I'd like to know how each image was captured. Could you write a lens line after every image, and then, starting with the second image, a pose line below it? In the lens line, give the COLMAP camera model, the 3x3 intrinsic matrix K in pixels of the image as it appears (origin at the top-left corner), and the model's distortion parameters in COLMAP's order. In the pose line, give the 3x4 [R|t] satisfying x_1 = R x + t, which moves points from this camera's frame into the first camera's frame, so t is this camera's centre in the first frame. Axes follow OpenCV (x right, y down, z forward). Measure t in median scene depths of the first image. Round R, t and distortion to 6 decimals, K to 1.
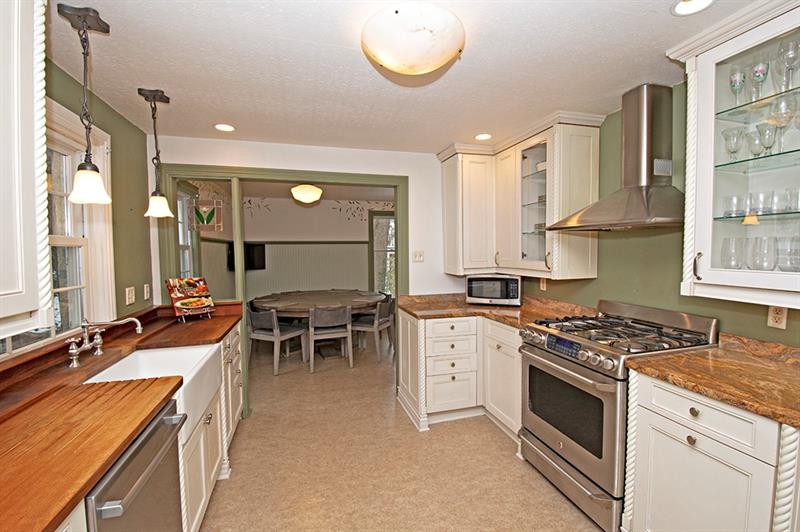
lens RADIAL K [[350.7, 0, 400.6], [0, 350.7, 265.8], [0, 0, 1]] dist [-0.002194, -0.001050]
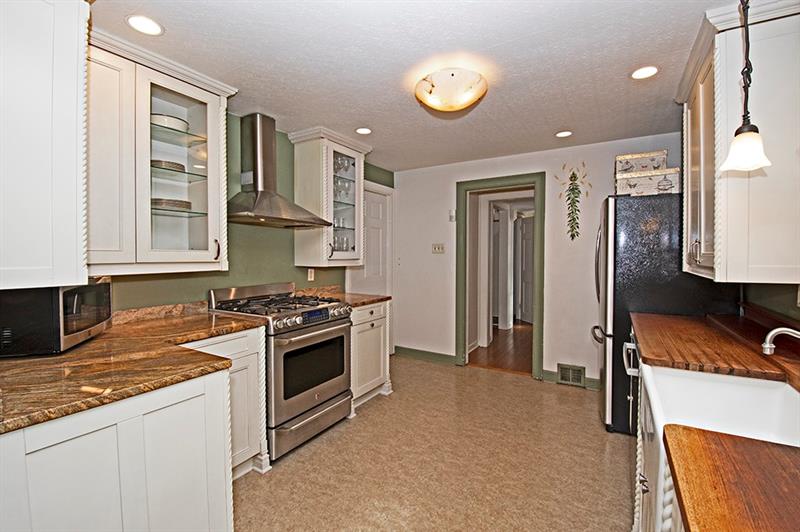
lens RADIAL K [[350.7, 0, 400.6], [0, 350.7, 261.0], [0, 0, 1]] dist [-0.002194, -0.001050]
pose [[-0.681620, -0.007658, 0.731666, -0.653905], [0.036395, 0.998353, 0.044355, -0.008917], [-0.730800, 0.056863, -0.680219, 1.624096]]
